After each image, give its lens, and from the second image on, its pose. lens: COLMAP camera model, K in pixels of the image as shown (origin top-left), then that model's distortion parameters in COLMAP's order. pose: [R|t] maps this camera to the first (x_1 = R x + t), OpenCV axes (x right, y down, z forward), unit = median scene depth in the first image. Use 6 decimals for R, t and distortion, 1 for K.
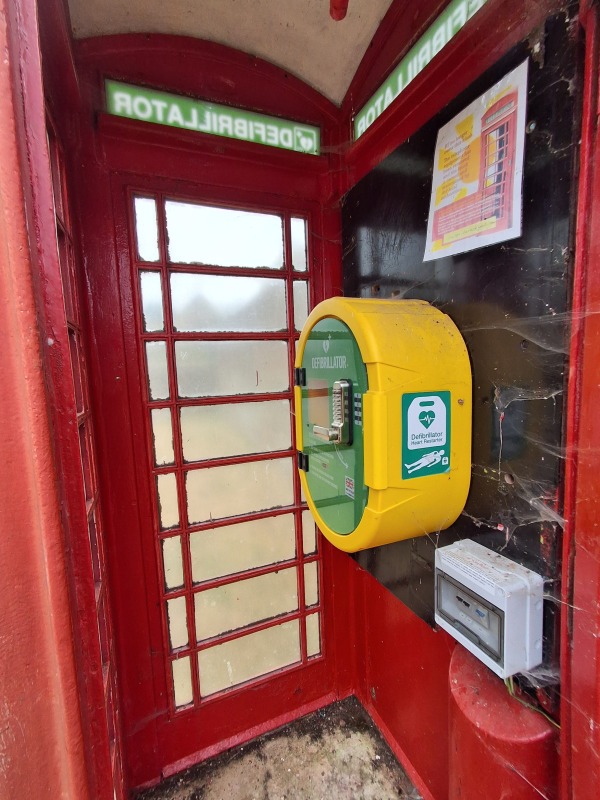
lens RADIAL K [[369.7, 0, 300.0], [0, 369.7, 400.0], [0, 0, 1]] dist [0.001464, 0.000348]
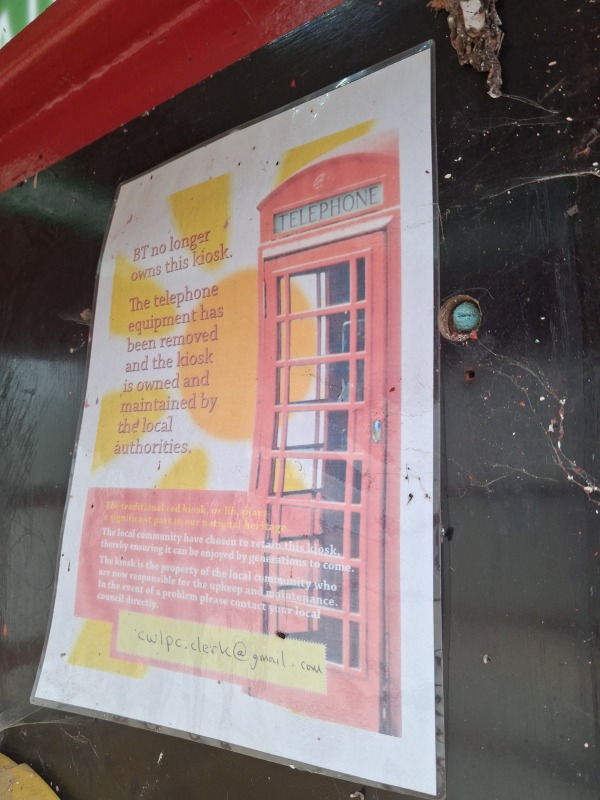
lens RADIAL K [[630.6, 0, 300.0], [0, 630.6, 400.0], [0, 0, 1]] dist [0.006297, -0.008330]
pose [[0.879465, 0.075650, 0.469913, 0.336583], [0.023240, 0.979286, -0.201146, -0.565943], [-0.475395, 0.187822, 0.859490, 0.671444]]
